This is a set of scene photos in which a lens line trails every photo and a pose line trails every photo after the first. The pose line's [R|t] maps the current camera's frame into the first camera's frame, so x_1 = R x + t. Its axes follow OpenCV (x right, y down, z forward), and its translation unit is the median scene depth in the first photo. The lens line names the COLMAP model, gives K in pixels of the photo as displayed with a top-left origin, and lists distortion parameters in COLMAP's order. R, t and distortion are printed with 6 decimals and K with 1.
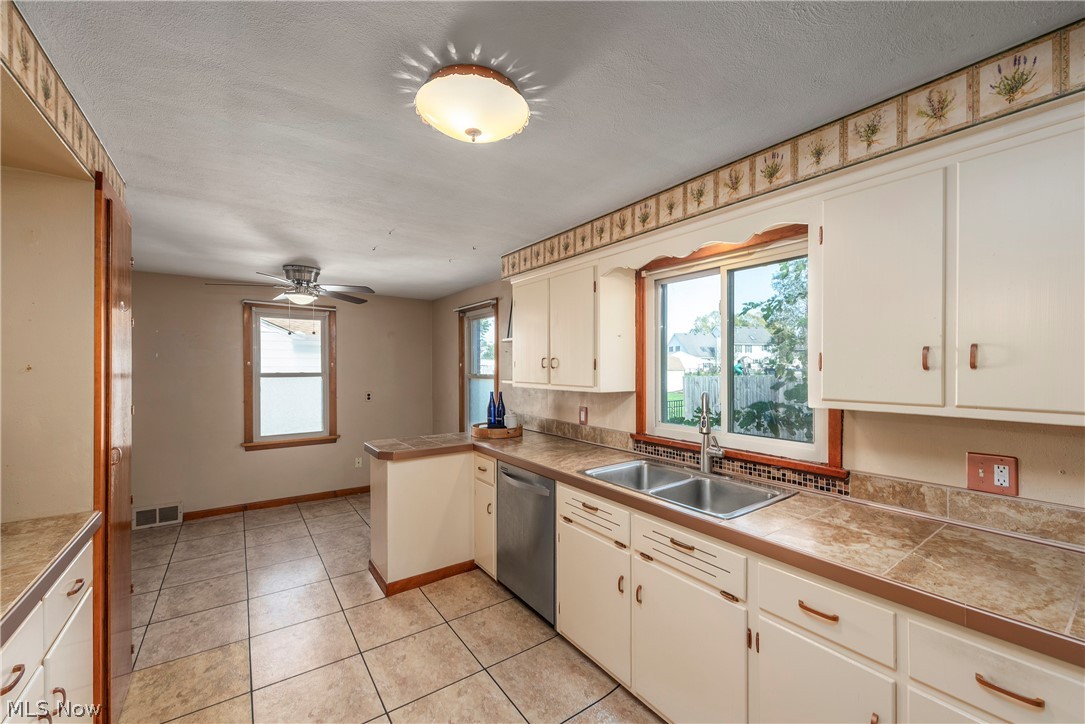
lens RADIAL K [[429.3, 0, 544.7], [0, 429.3, 367.9], [0, 0, 1]] dist [0.002093, -0.002280]
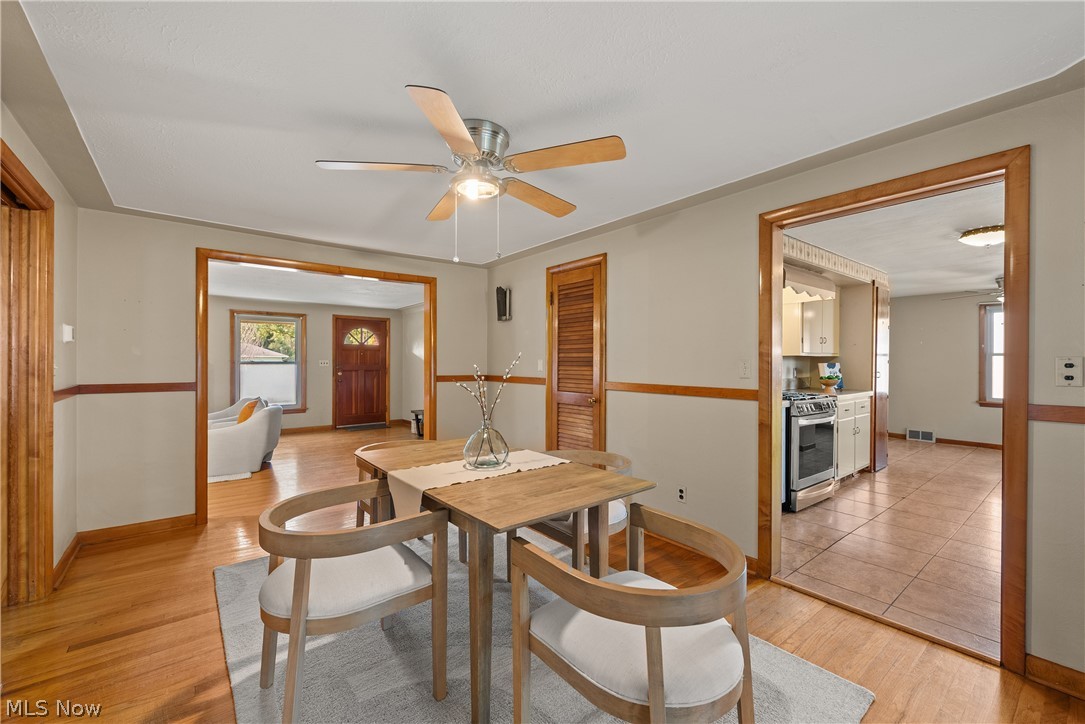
lens RADIAL K [[444.4, 0, 558.1], [0, 444.4, 362.9], [0, 0, 1]] dist [0.029004, -0.000144]
pose [[0.078584, 0.004785, -0.996896, 1.245200], [-0.006743, 0.999968, 0.004268, 0.085174], [0.996885, 0.006387, 0.078614, -0.932429]]
